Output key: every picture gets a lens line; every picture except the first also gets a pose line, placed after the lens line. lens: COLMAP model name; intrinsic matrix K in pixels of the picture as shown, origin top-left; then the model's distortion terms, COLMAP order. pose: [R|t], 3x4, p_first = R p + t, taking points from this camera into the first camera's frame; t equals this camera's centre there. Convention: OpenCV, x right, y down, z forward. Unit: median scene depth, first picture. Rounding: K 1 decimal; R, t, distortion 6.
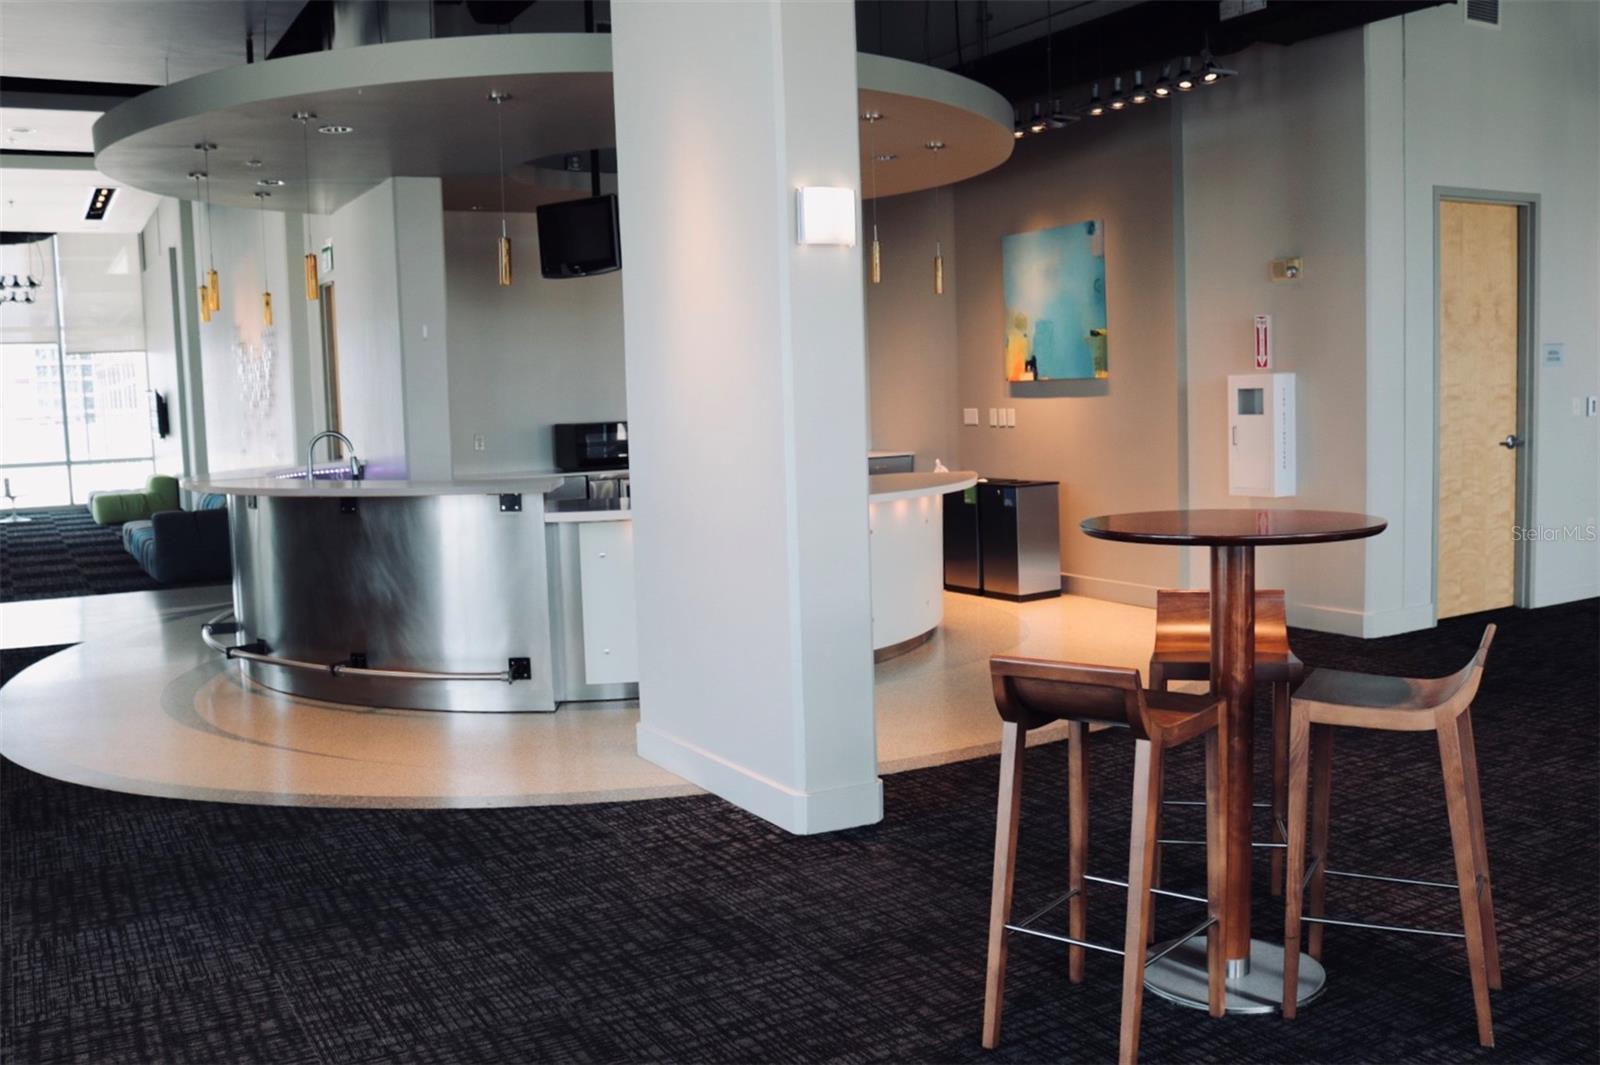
lens RADIAL K [[1317.2, 0, 800.0], [0, 1317.2, 532.5], [0, 0, 1]] dist [0.005137, 0.006649]
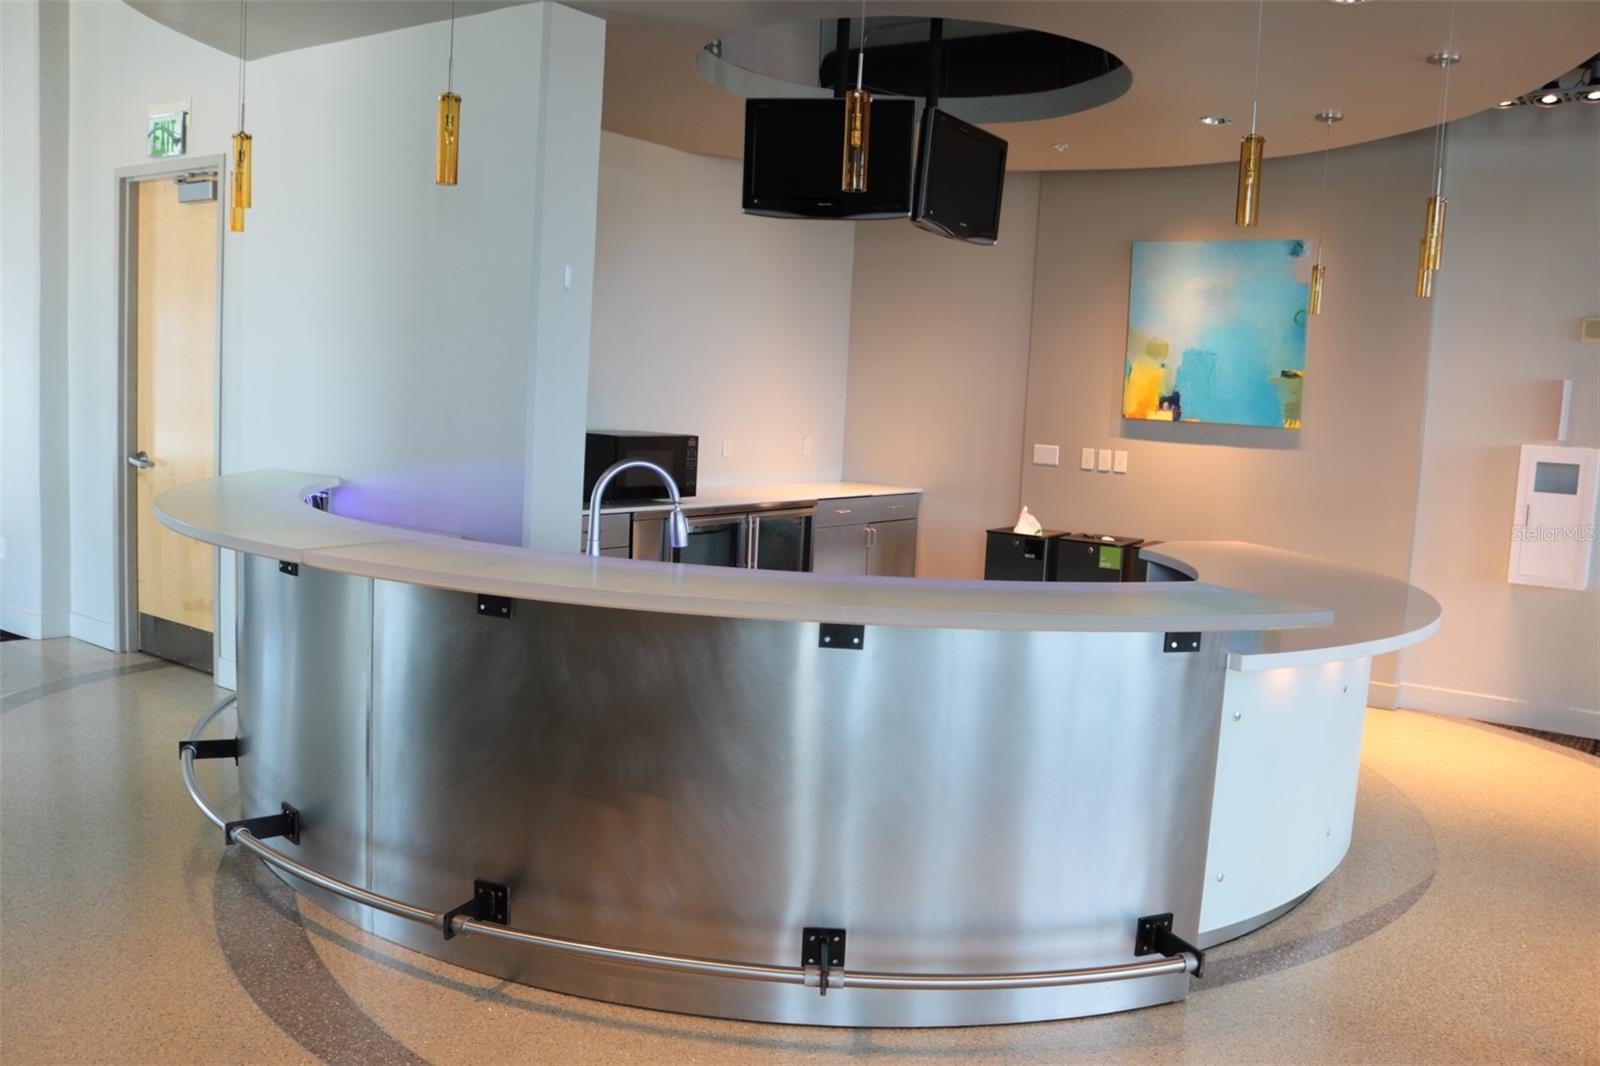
lens RADIAL K [[1317.2, 0, 800.0], [0, 1317.2, 533.0], [0, 0, 1]] dist [0.005137, 0.006649]
pose [[0.903063, 0.040304, 0.427614, -0.395666], [-0.042496, 0.999087, -0.004421, -0.032541], [-0.427402, -0.014179, 0.903951, 0.361350]]
